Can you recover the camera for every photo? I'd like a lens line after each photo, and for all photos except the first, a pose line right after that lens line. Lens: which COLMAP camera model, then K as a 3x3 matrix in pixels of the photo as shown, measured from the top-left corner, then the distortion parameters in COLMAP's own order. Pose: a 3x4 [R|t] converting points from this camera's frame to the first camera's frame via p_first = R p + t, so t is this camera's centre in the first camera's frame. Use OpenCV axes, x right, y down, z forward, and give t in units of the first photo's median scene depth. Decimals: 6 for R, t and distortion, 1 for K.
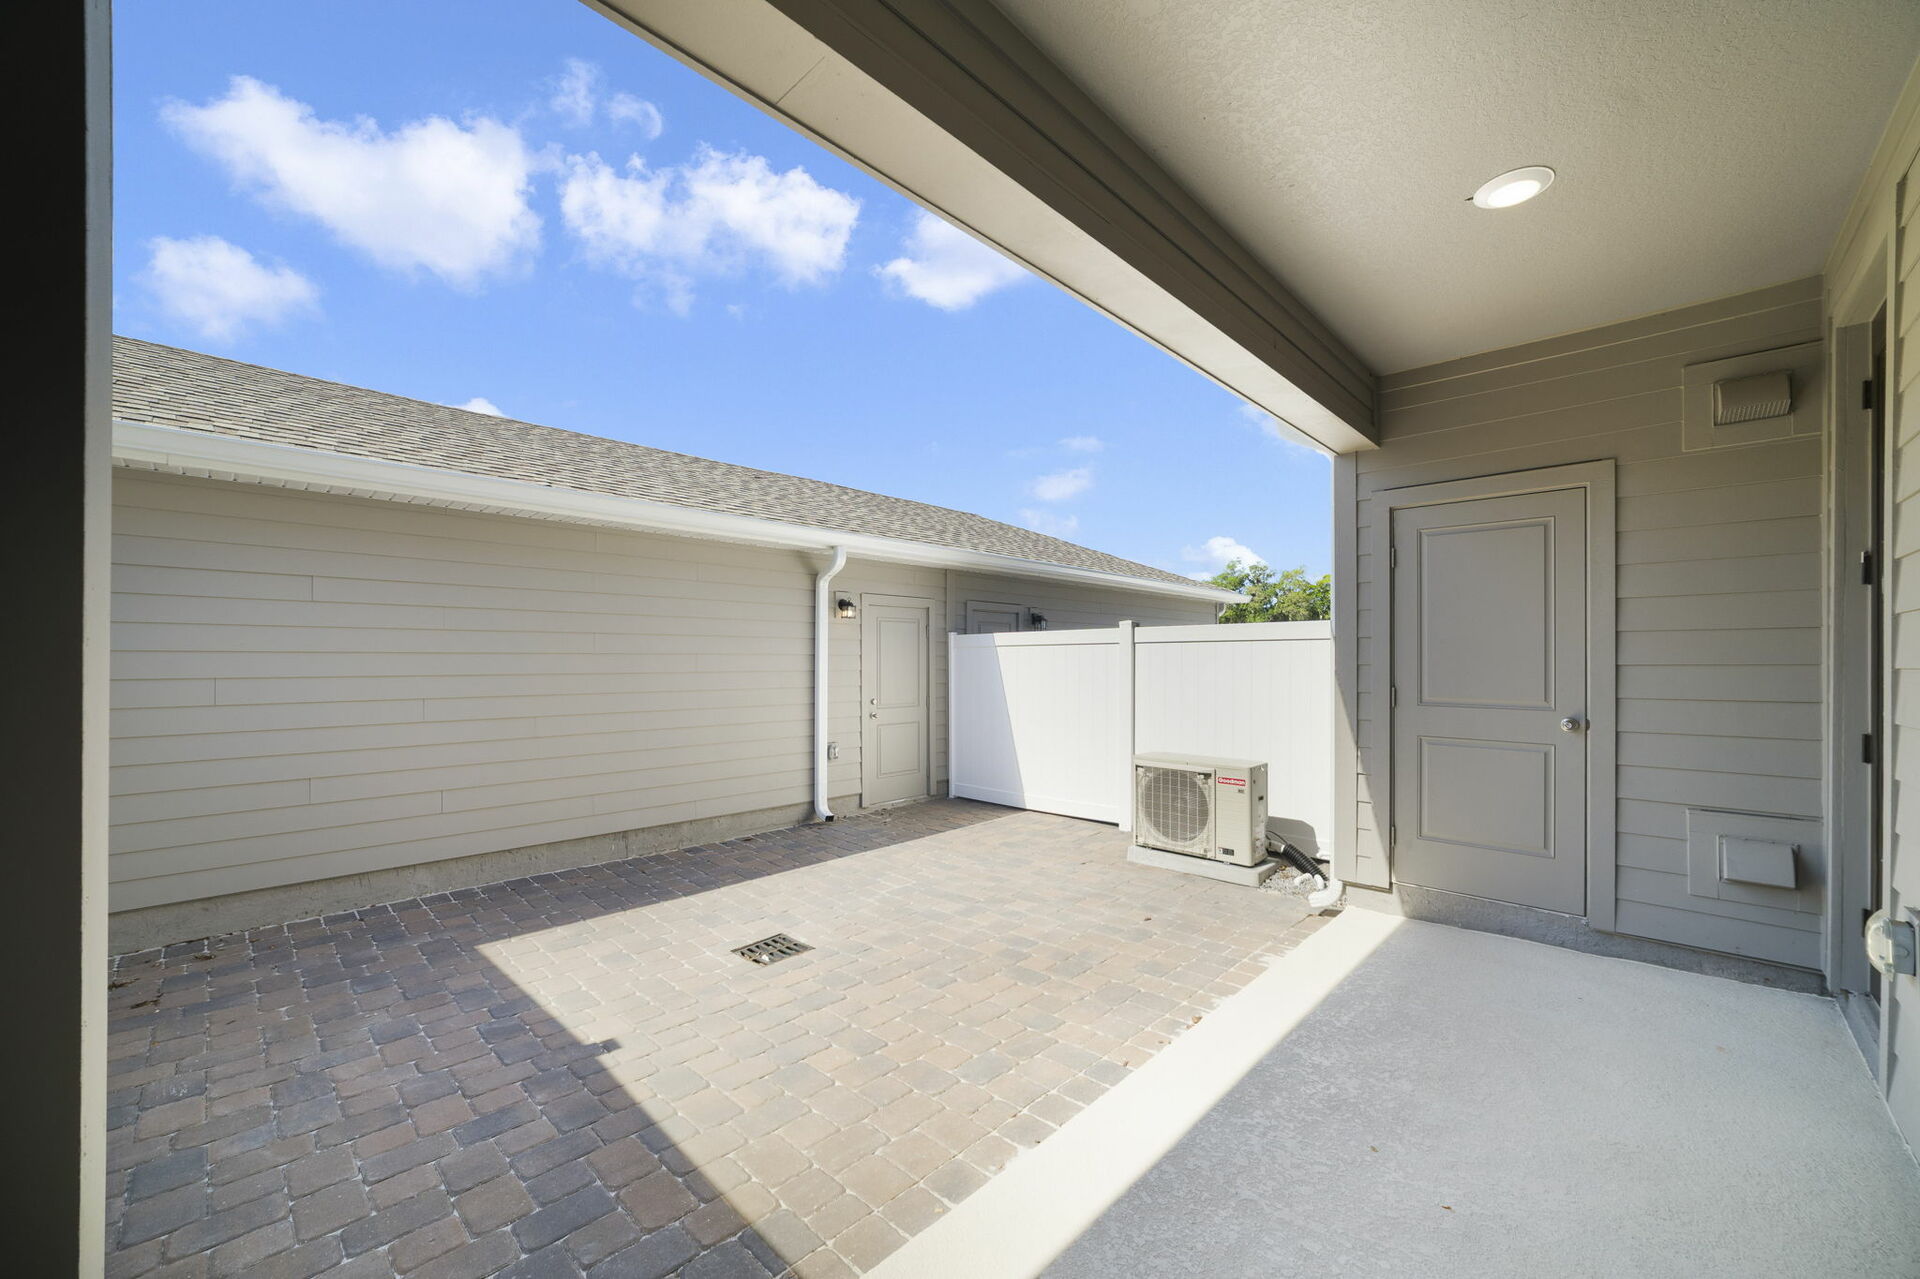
lens RADIAL K [[733.4, 0, 960.1], [0, 733.4, 654.4], [0, 0, 1]] dist [-0.040294, 0.018597]
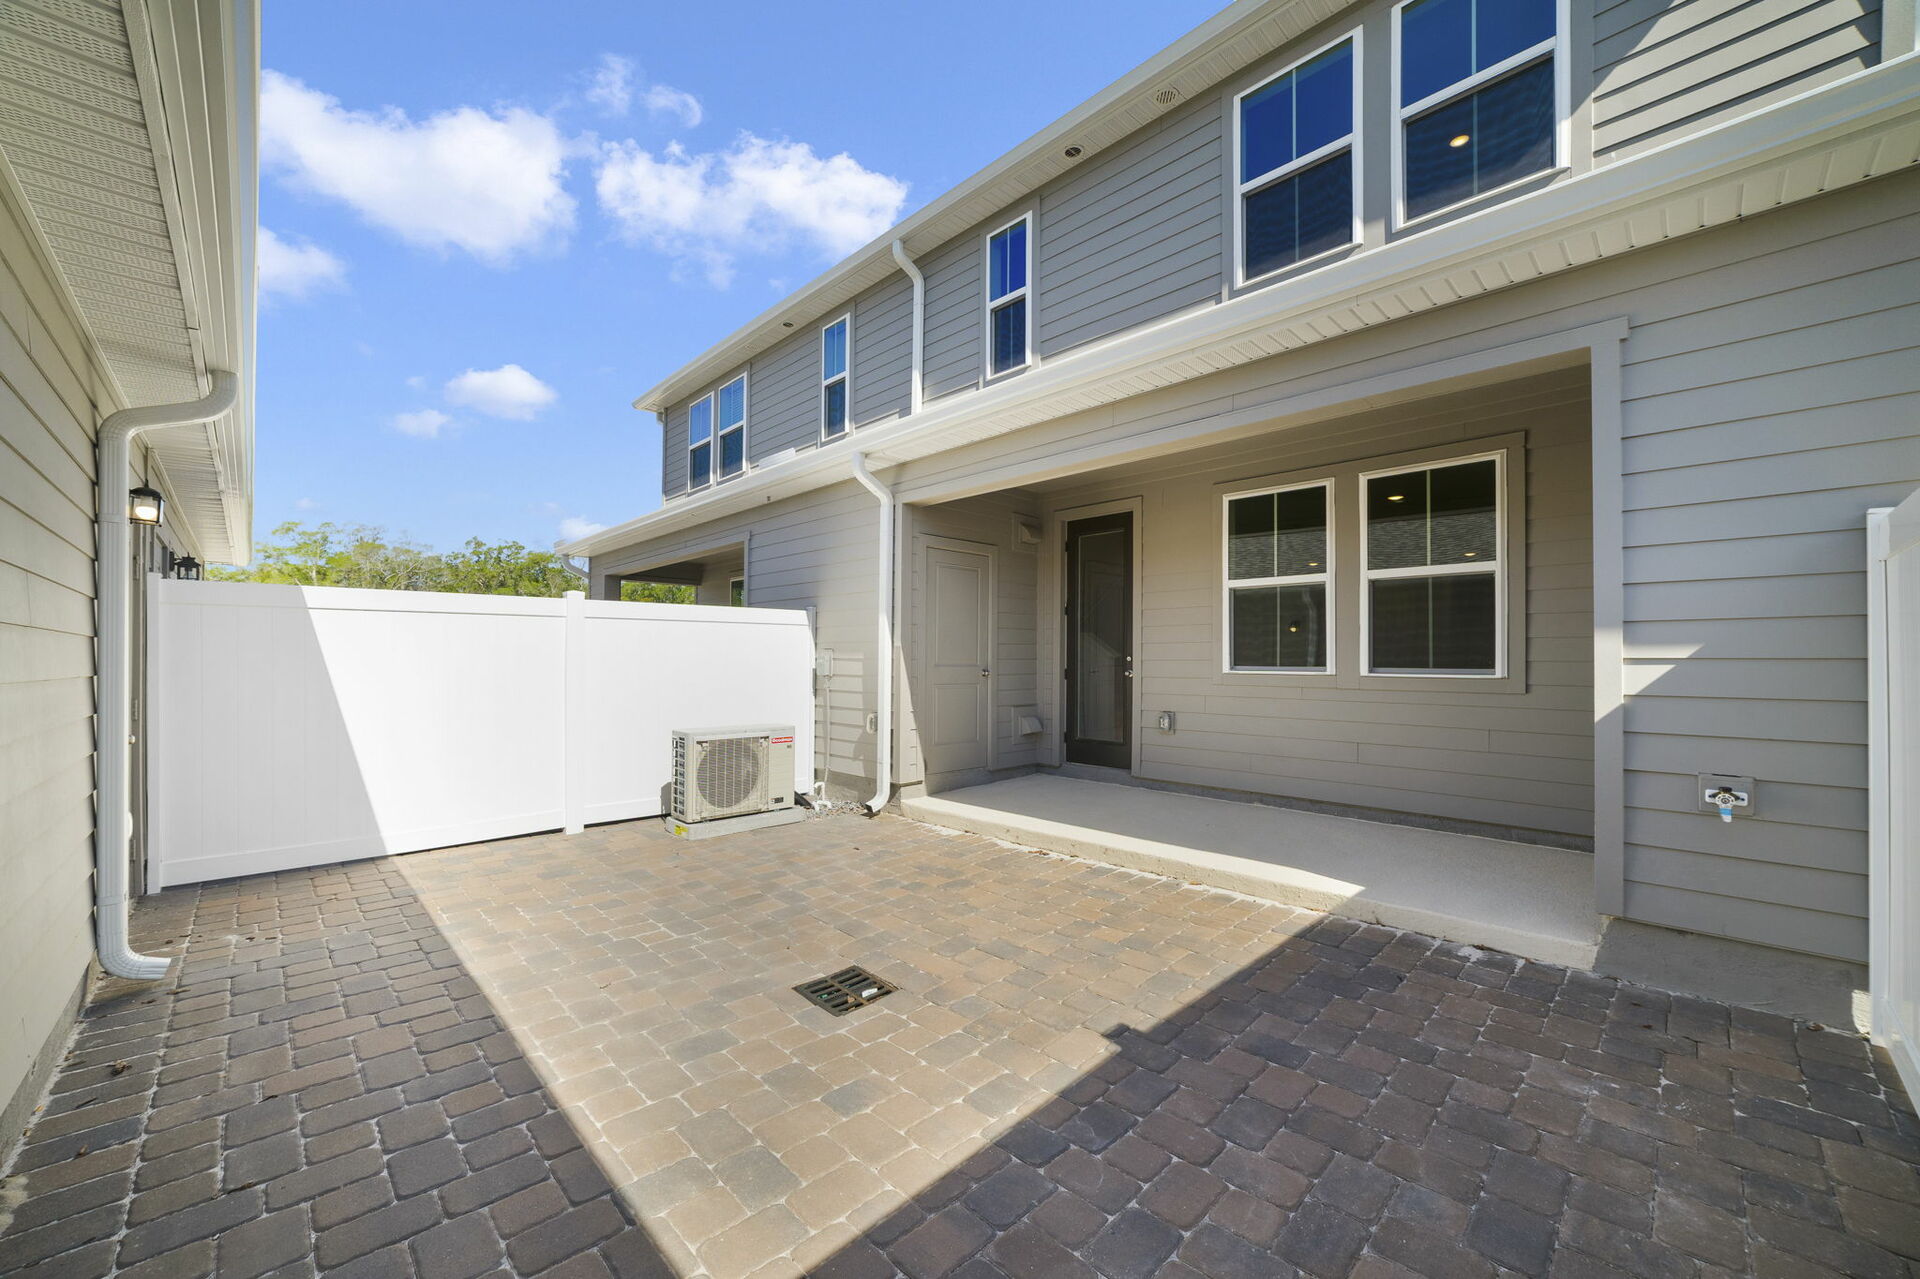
lens RADIAL K [[733.4, 0, 960.1], [0, 733.4, 654.4], [0, 0, 1]] dist [-0.040294, 0.018597]
pose [[0.036796, 0.005431, 0.999308, -1.073322], [-0.010723, 0.999930, -0.005040, 0.050699], [-0.999265, -0.010530, 0.036851, 0.885609]]
